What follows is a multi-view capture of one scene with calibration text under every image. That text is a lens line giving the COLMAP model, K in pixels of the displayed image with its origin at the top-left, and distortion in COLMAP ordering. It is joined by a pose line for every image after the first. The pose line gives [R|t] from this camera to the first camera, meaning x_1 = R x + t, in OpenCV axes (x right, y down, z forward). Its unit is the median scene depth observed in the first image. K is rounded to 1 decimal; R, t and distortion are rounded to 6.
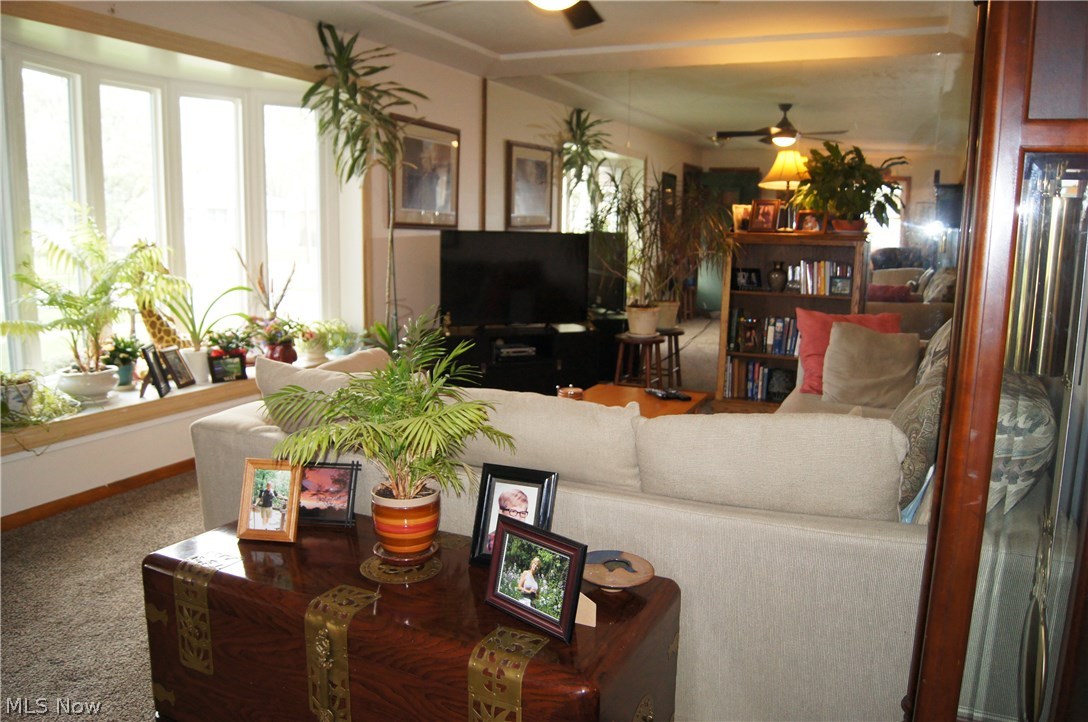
lens RADIAL K [[854.0, 0, 544.0], [0, 854.0, 363.4], [0, 0, 1]] dist [-0.081502, -0.003579]
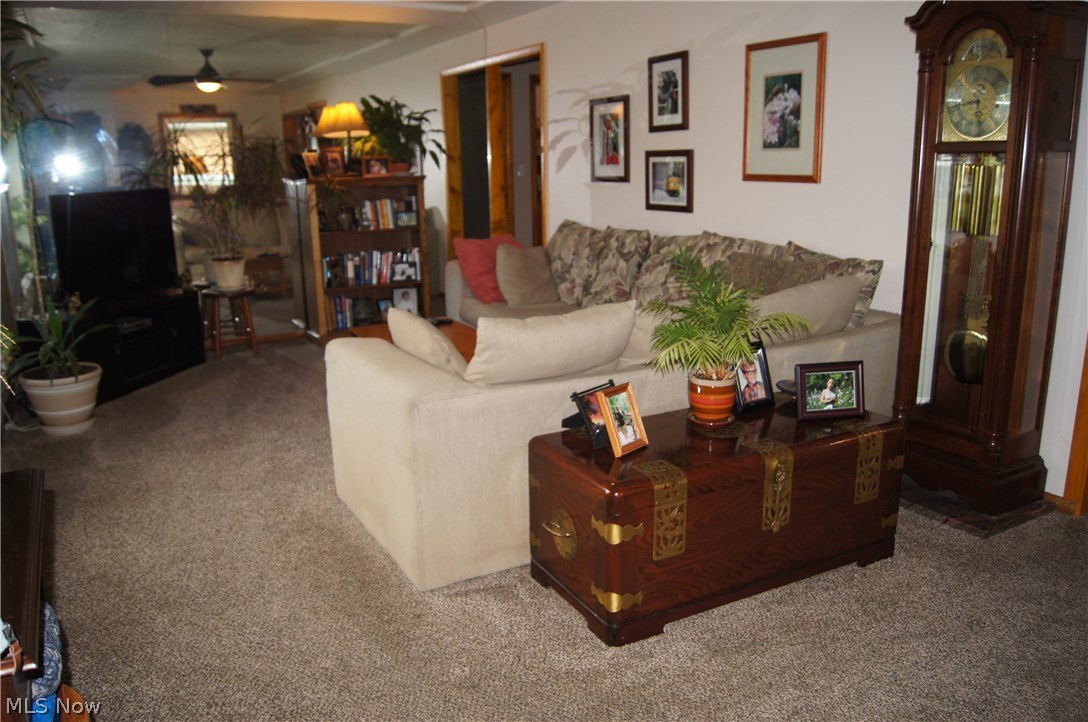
lens RADIAL K [[854.0, 0, 541.6], [0, 854.0, 364.0], [0, 0, 1]] dist [-0.081502, -0.003579]
pose [[0.572303, -0.214373, 0.791526, -0.517762], [0.152853, 0.976197, 0.153870, -0.046595], [-0.805670, 0.032926, 0.591448, 0.143745]]
